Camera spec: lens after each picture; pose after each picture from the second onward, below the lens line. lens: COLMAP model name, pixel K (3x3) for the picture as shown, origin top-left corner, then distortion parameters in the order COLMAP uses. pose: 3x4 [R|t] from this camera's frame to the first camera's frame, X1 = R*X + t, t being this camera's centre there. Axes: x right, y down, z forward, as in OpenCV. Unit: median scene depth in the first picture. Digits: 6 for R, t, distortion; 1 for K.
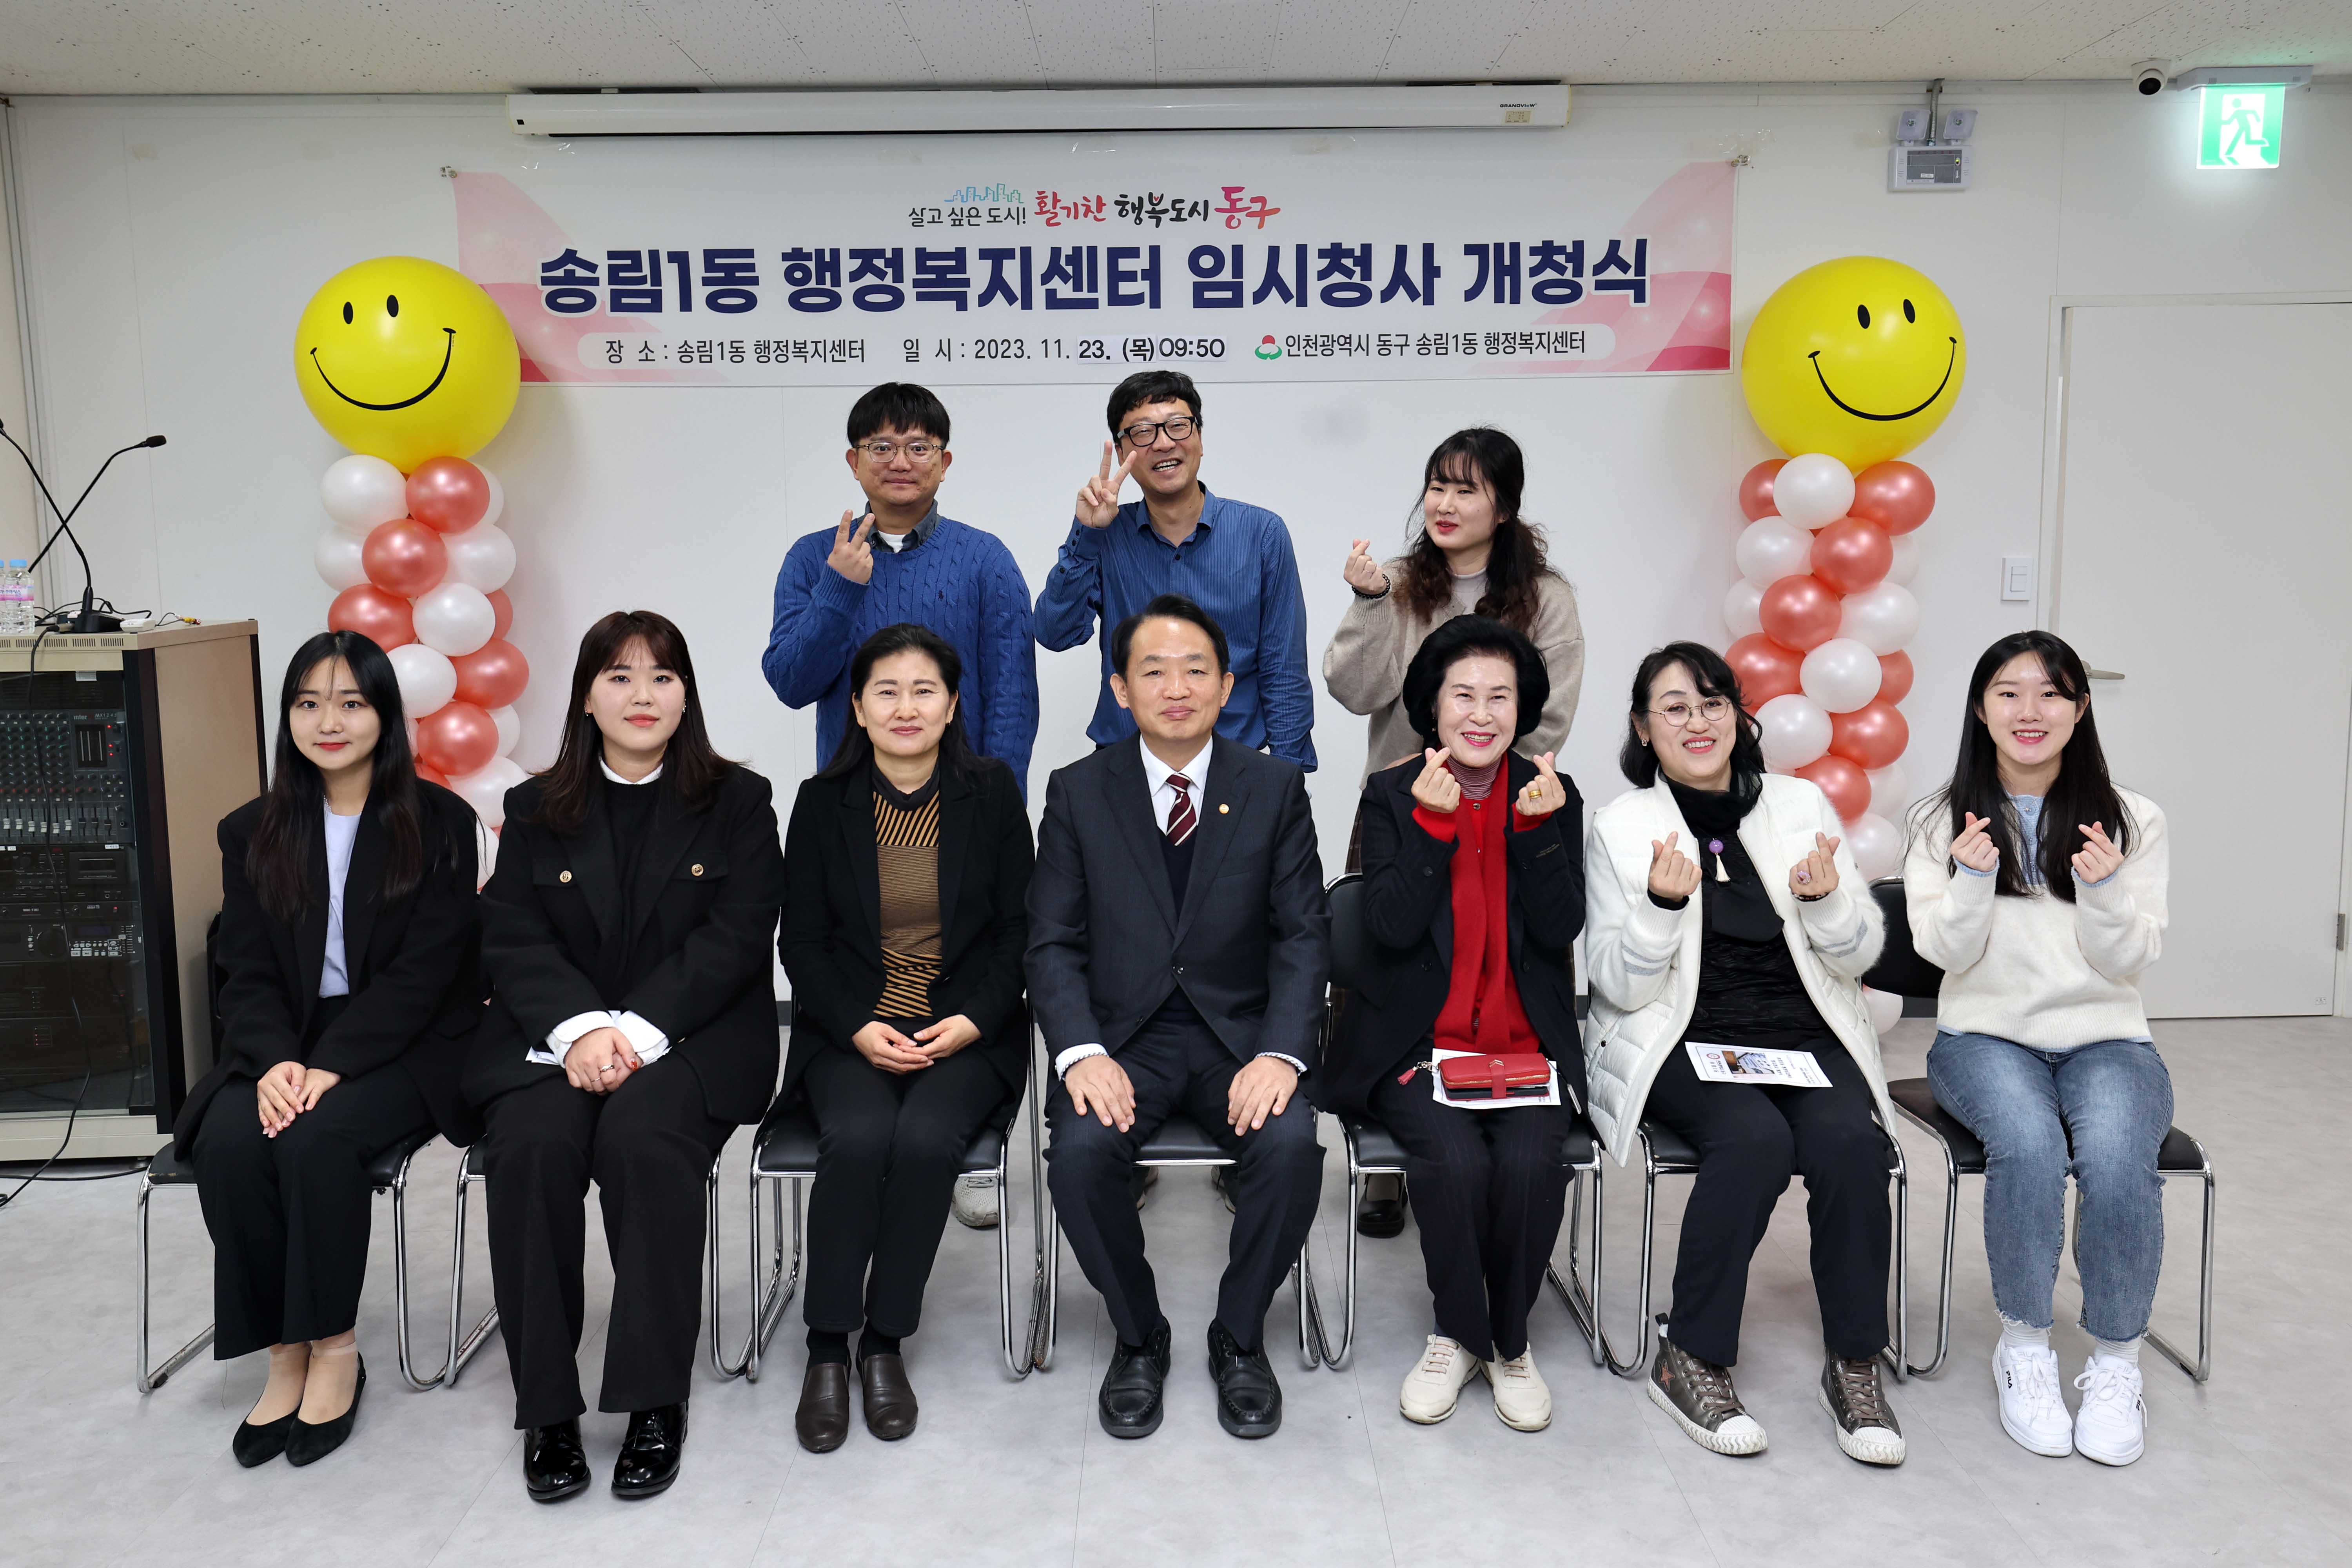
lens RADIAL K [[1679.9, 0, 1176.3], [0, 1679.9, 703.7], [0, 0, 1]] dist [-0.010350, 0.022369]
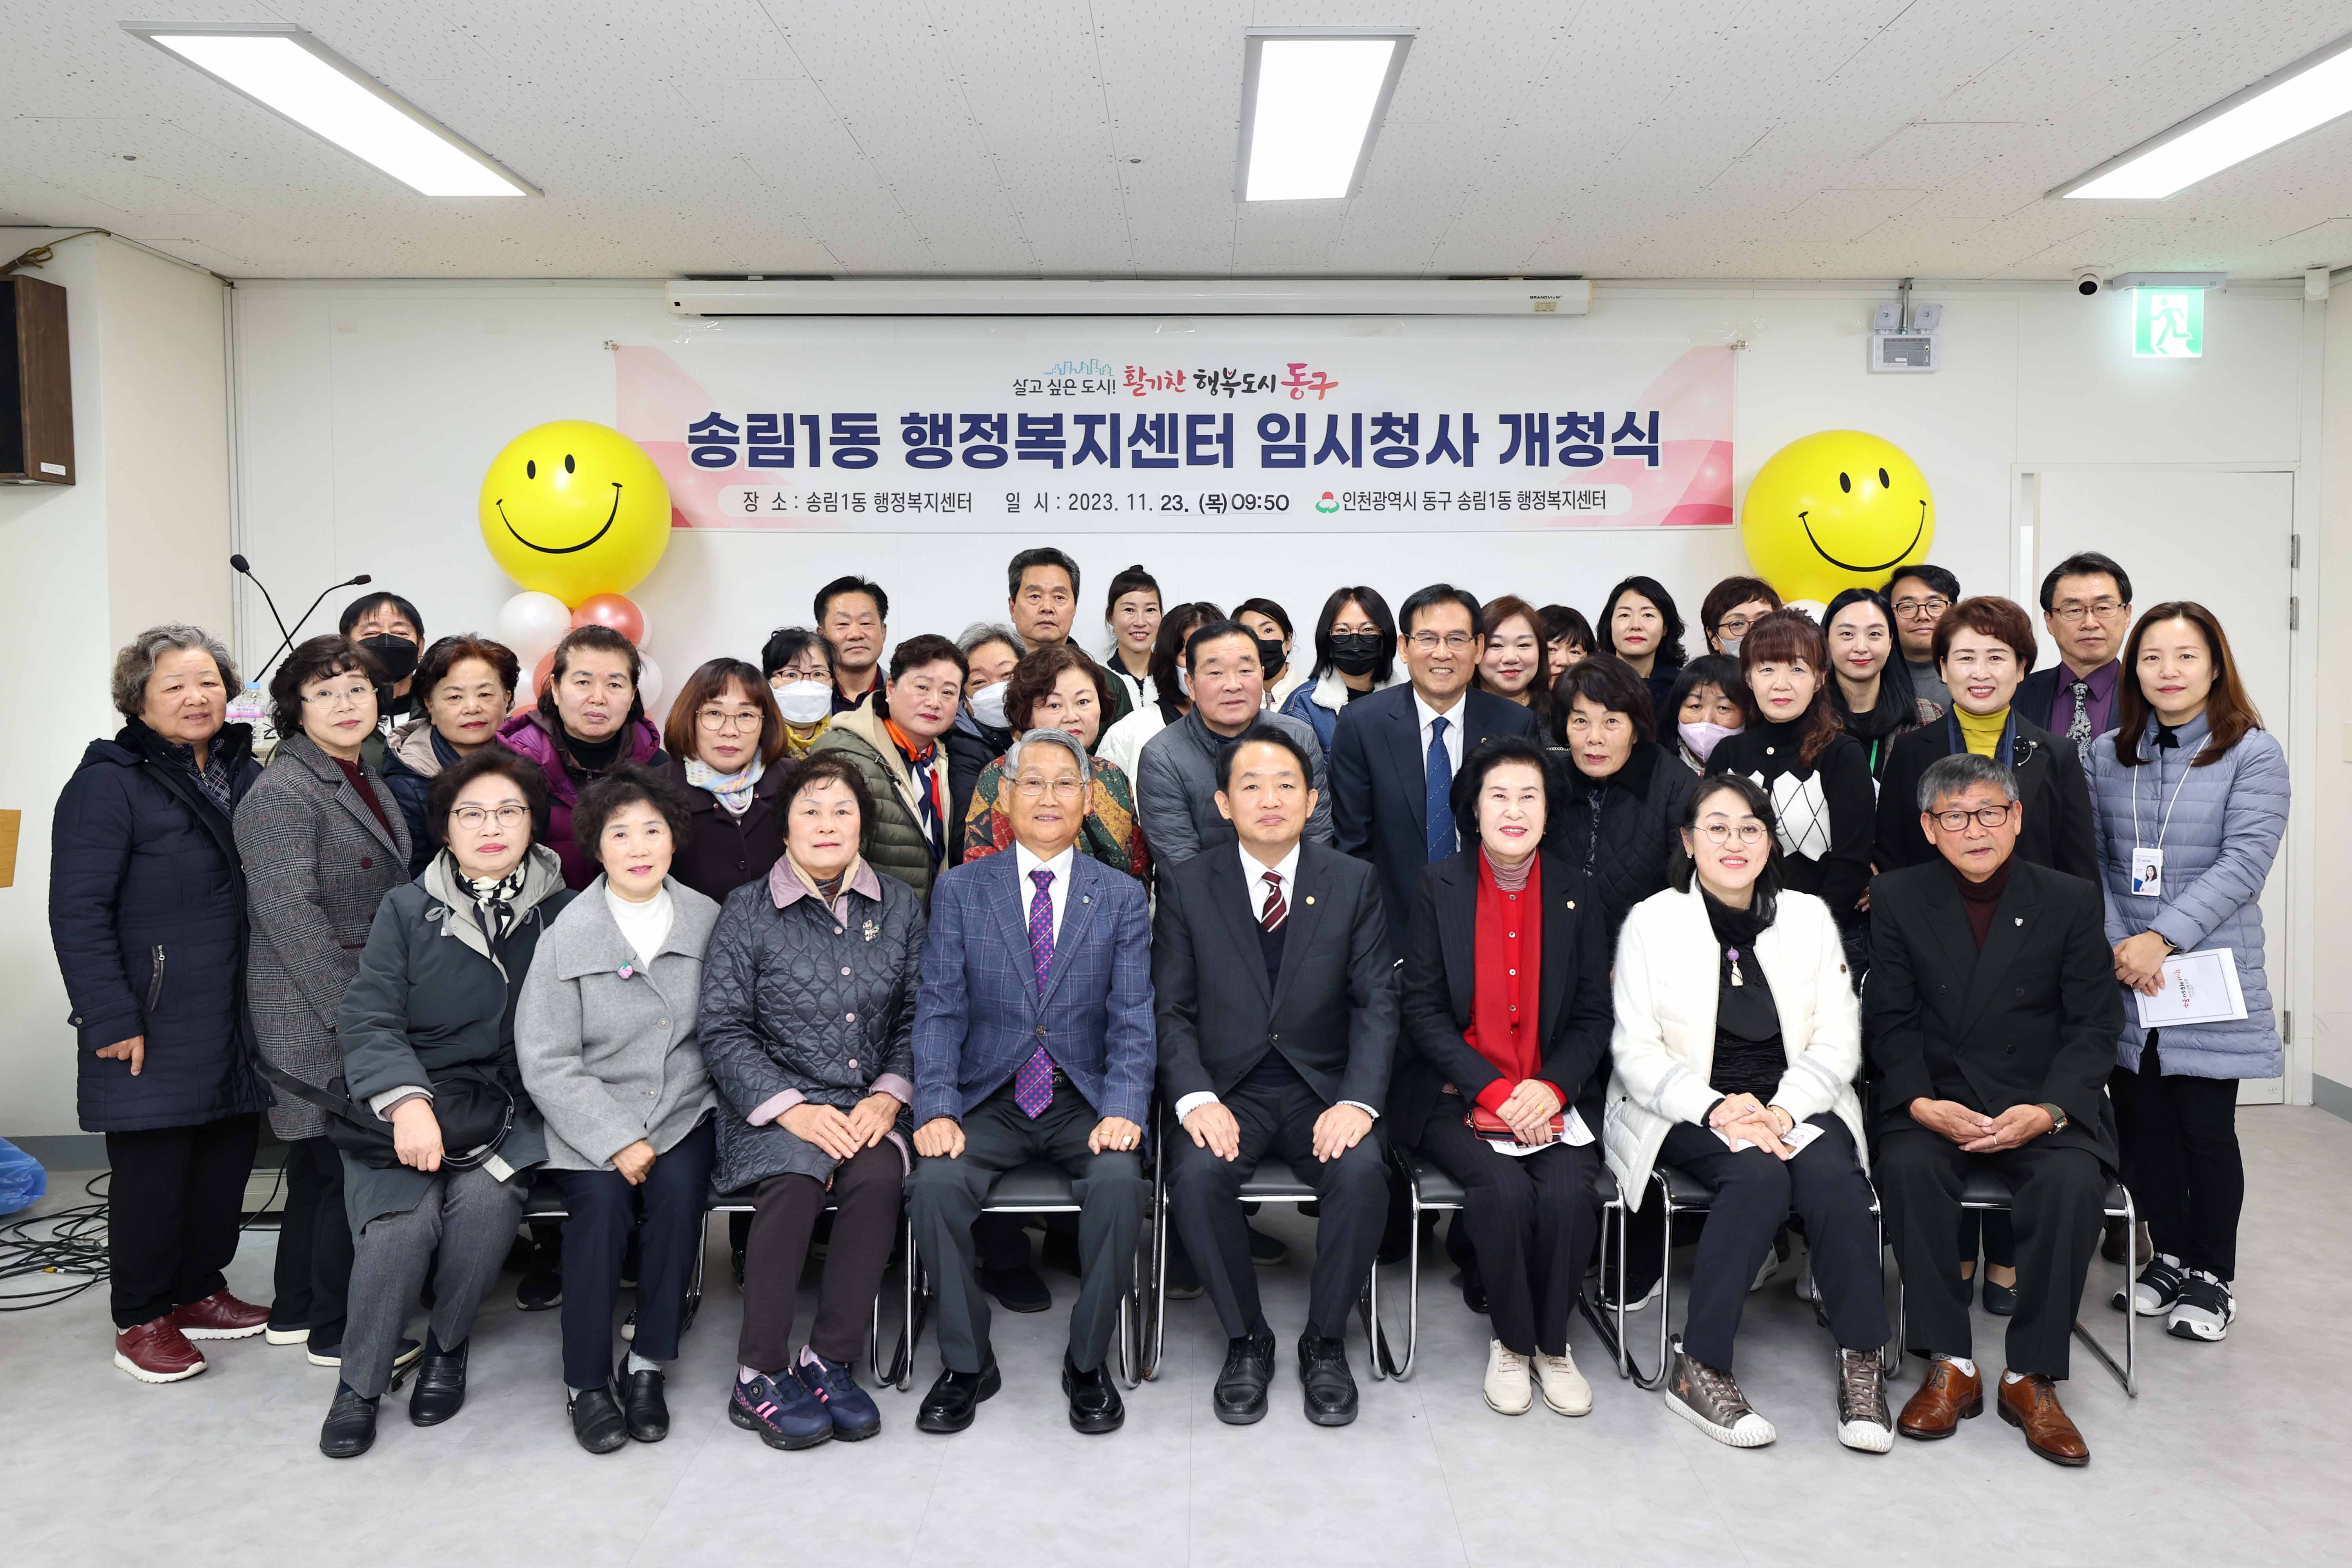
lens RADIAL K [[1679.9, 0, 1215.3], [0, 1679.9, 708.1], [0, 0, 1]] dist [-0.010350, 0.022369]
pose [[0.999950, 0.006707, 0.007433, -0.029152], [-0.006186, 0.997665, -0.068011, 0.004604], [-0.007872, 0.067961, 0.997657, -0.126283]]
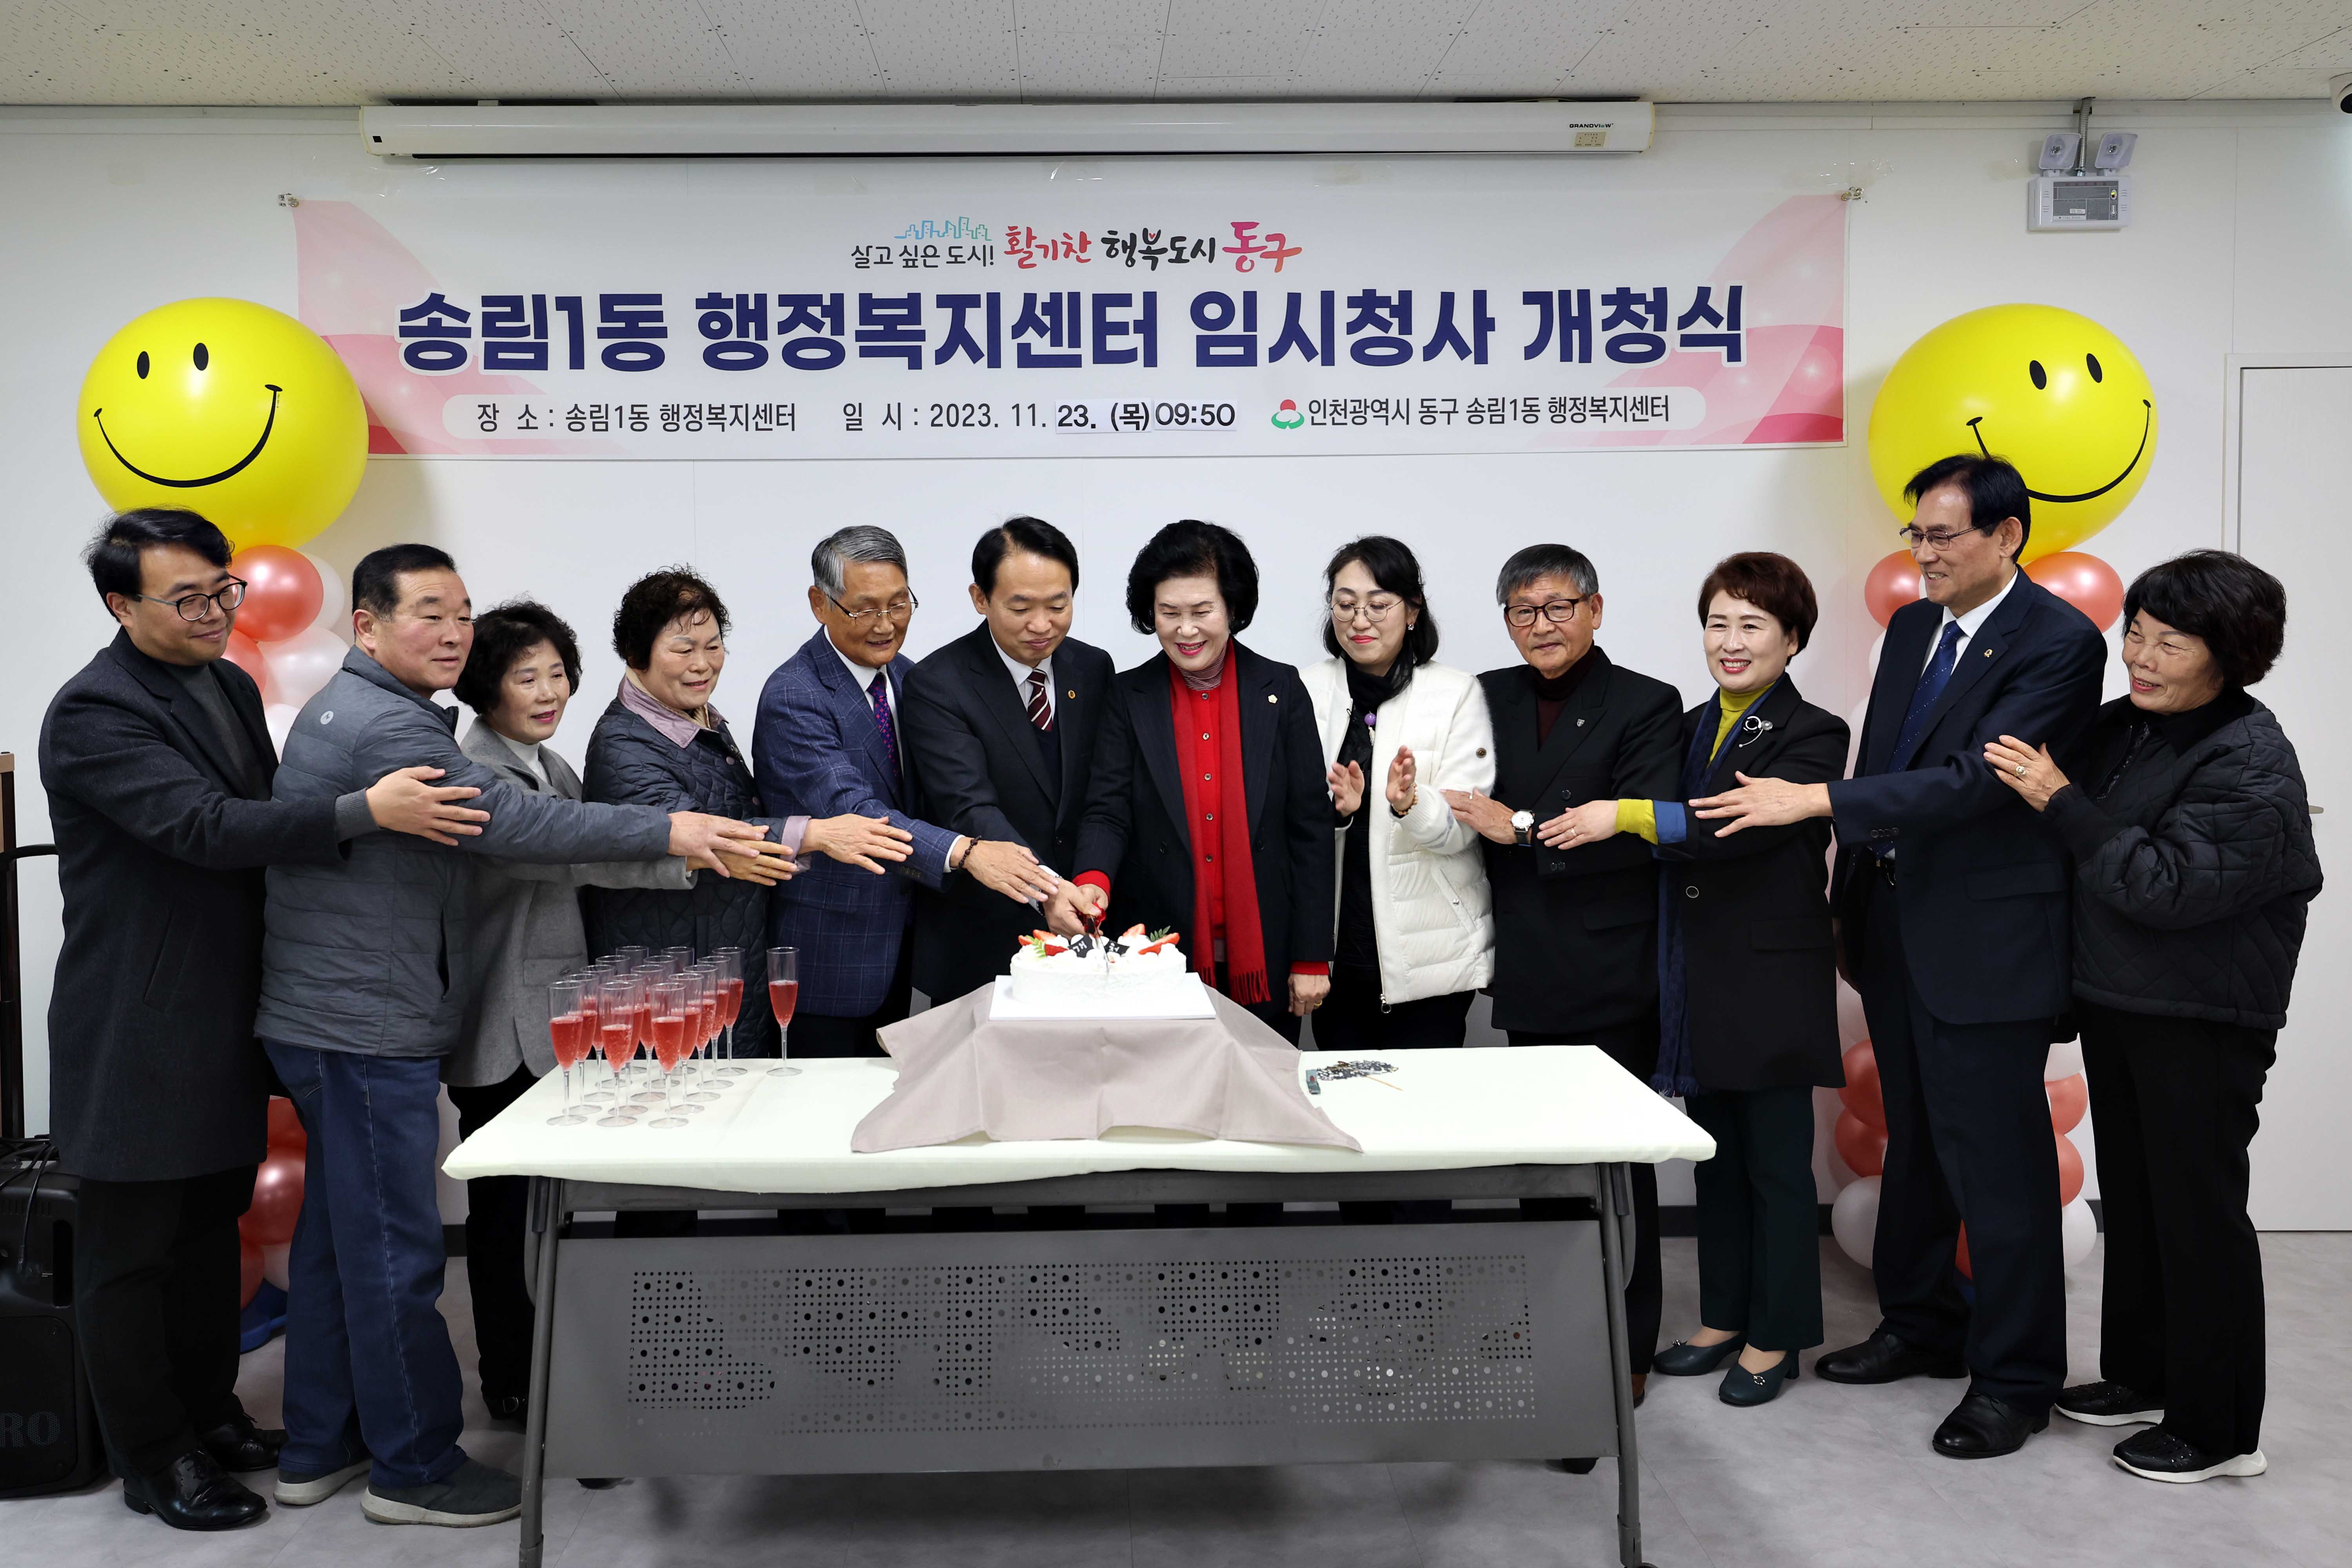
lens RADIAL K [[1646.9, 0, 1109.6], [0, 1646.9, 670.9], [0, 0, 1]] dist [-0.007359, 0.015253]
pose [[0.999777, -0.001264, 0.021058, -0.050580], [0.002681, 0.997724, -0.067376, -0.032764], [-0.020925, 0.067417, 0.997505, 0.207521]]
